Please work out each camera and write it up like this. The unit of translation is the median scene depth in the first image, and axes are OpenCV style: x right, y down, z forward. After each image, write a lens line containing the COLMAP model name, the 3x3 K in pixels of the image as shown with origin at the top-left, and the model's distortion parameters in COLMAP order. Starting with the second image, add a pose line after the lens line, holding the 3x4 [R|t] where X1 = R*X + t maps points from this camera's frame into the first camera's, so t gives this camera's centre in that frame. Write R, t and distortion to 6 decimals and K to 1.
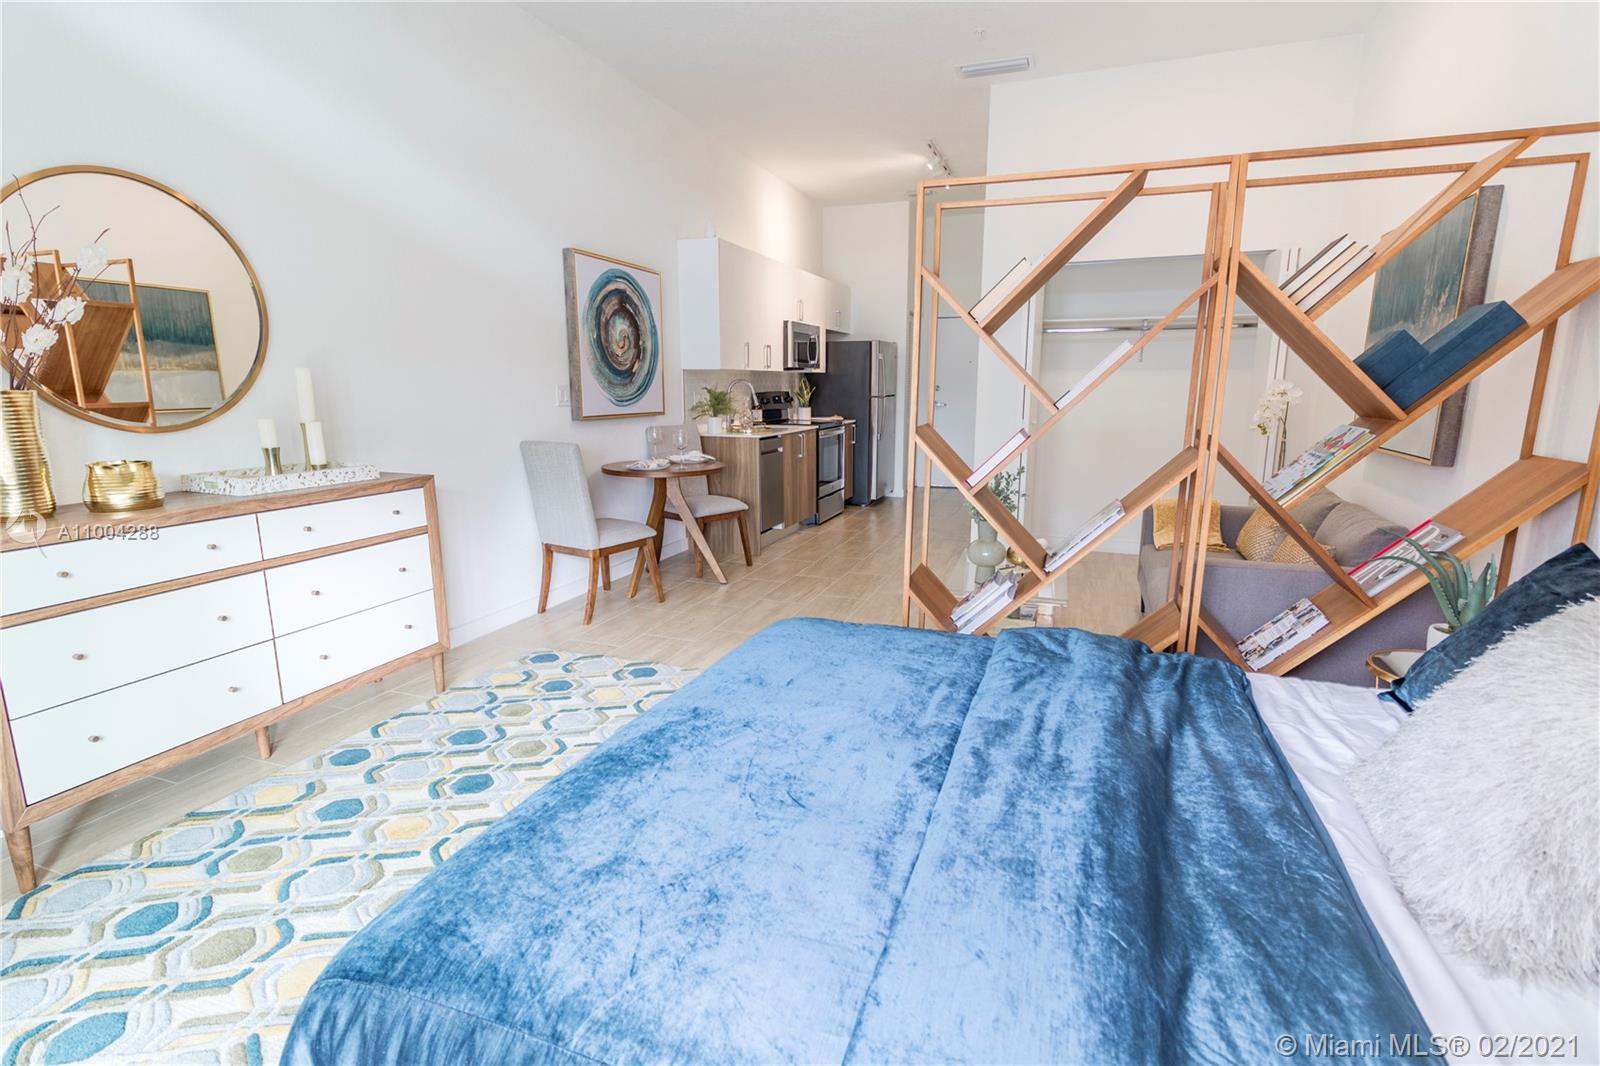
lens RADIAL K [[762.6, 0, 800.0], [0, 762.6, 533.0], [0, 0, 1]] dist [0.002525, 0.000305]
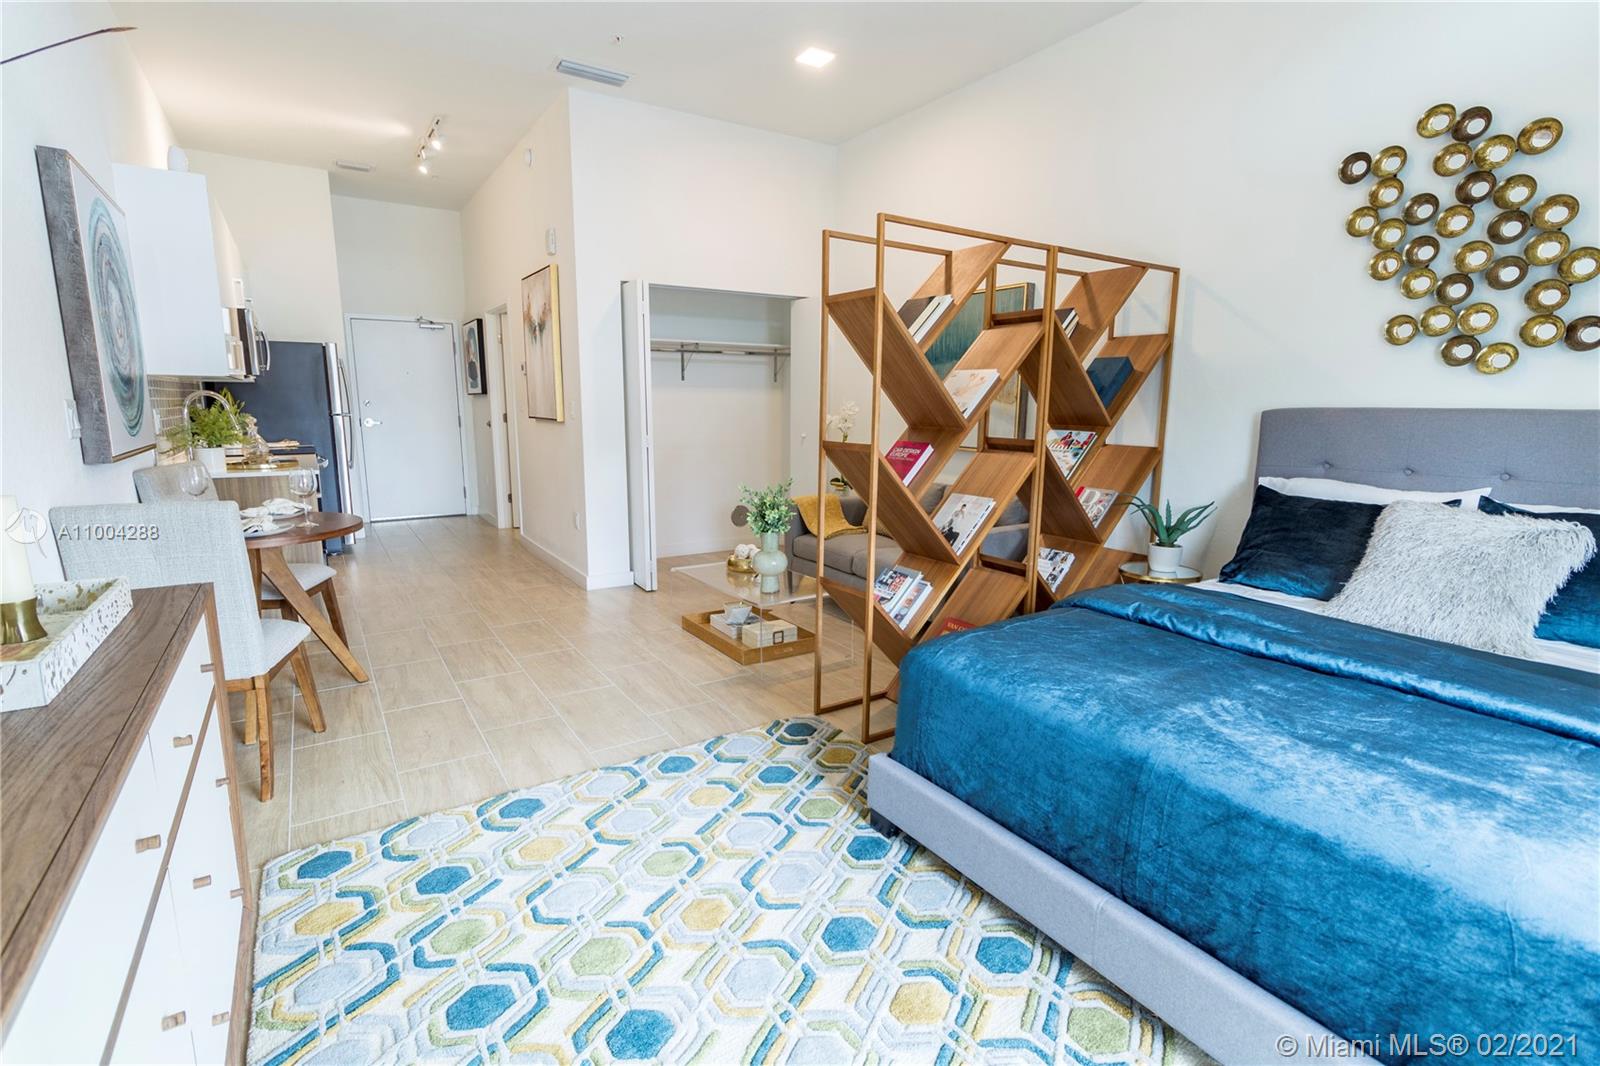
lens RADIAL K [[762.6, 0, 800.0], [0, 762.6, 533.0], [0, 0, 1]] dist [0.002525, 0.000305]
pose [[0.584810, -0.134833, 0.799886, -0.609293], [0.149822, 0.987077, 0.056850, -0.072388], [-0.797214, 0.086594, 0.597454, 0.367253]]
